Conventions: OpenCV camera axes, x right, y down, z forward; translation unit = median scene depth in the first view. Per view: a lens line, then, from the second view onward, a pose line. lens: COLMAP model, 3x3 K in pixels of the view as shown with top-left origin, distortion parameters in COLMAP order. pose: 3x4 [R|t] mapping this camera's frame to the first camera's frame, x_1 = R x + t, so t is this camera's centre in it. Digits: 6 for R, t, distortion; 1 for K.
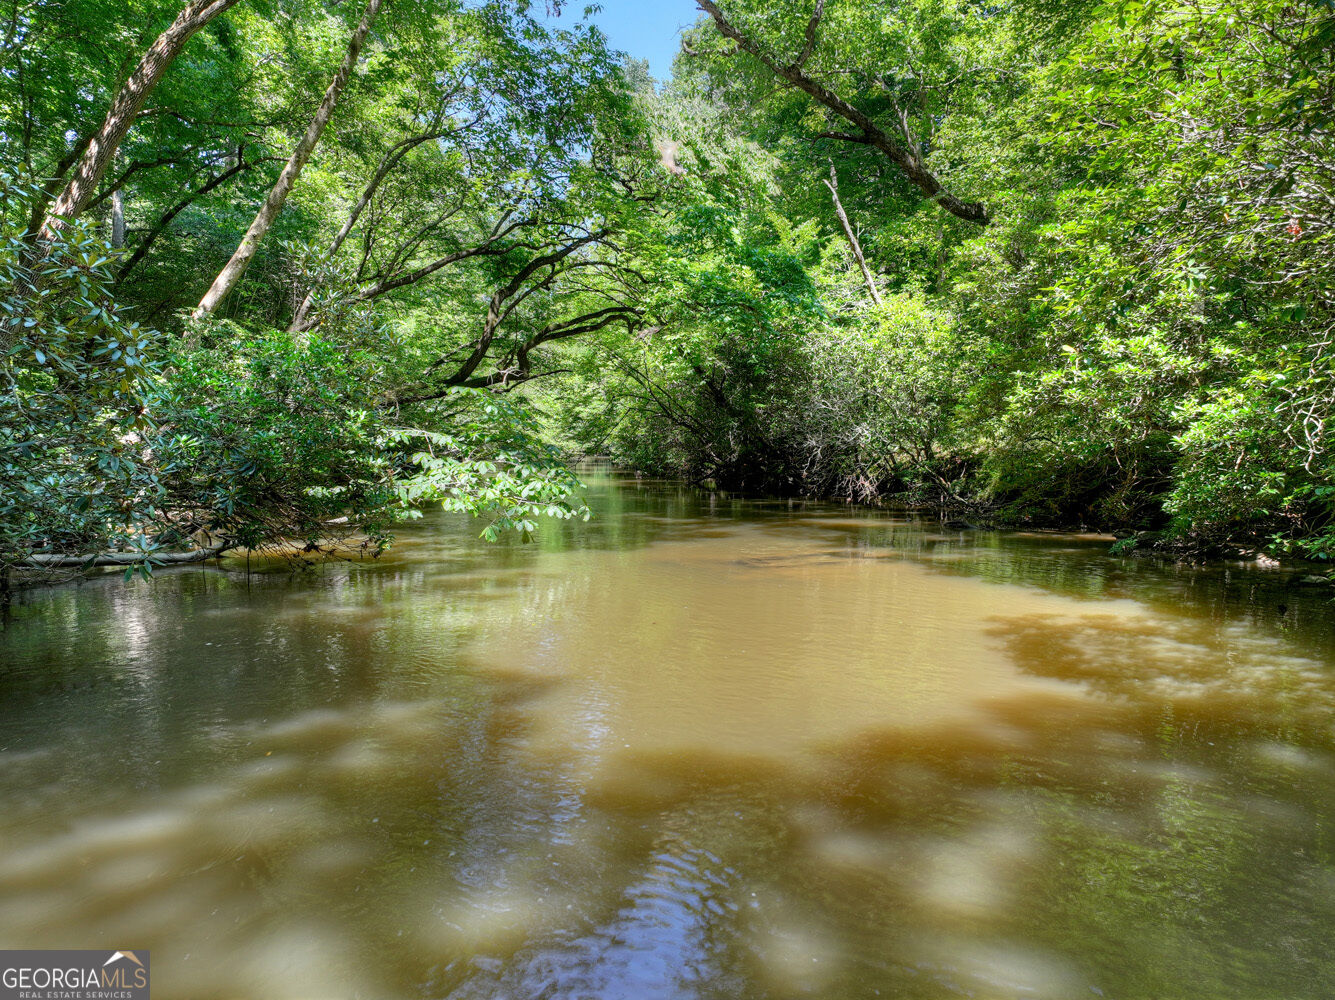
lens RADIAL K [[945.6, 0, 673.2], [0, 945.6, 498.7], [0, 0, 1]] dist [0.000918, 0.012663]
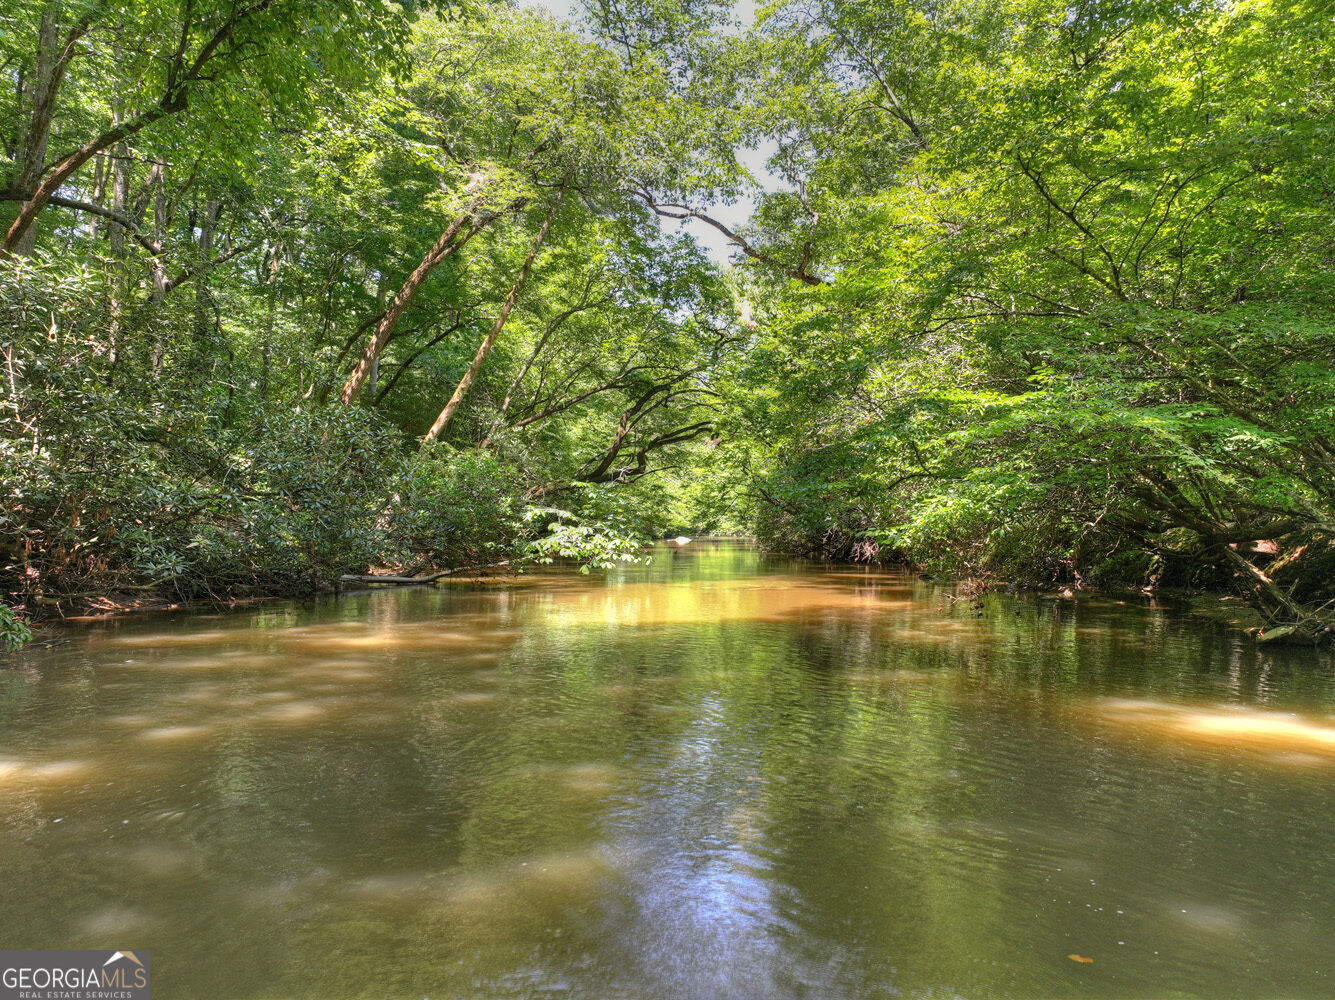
lens RADIAL K [[945.6, 0, 664.4], [0, 945.6, 499.5], [0, 0, 1]] dist [0.000918, 0.012663]
pose [[0.978393, -0.003209, -0.206730, 0.180928], [-0.015048, 0.996123, -0.086681, 0.035118], [0.206207, 0.087919, 0.974551, -0.385534]]
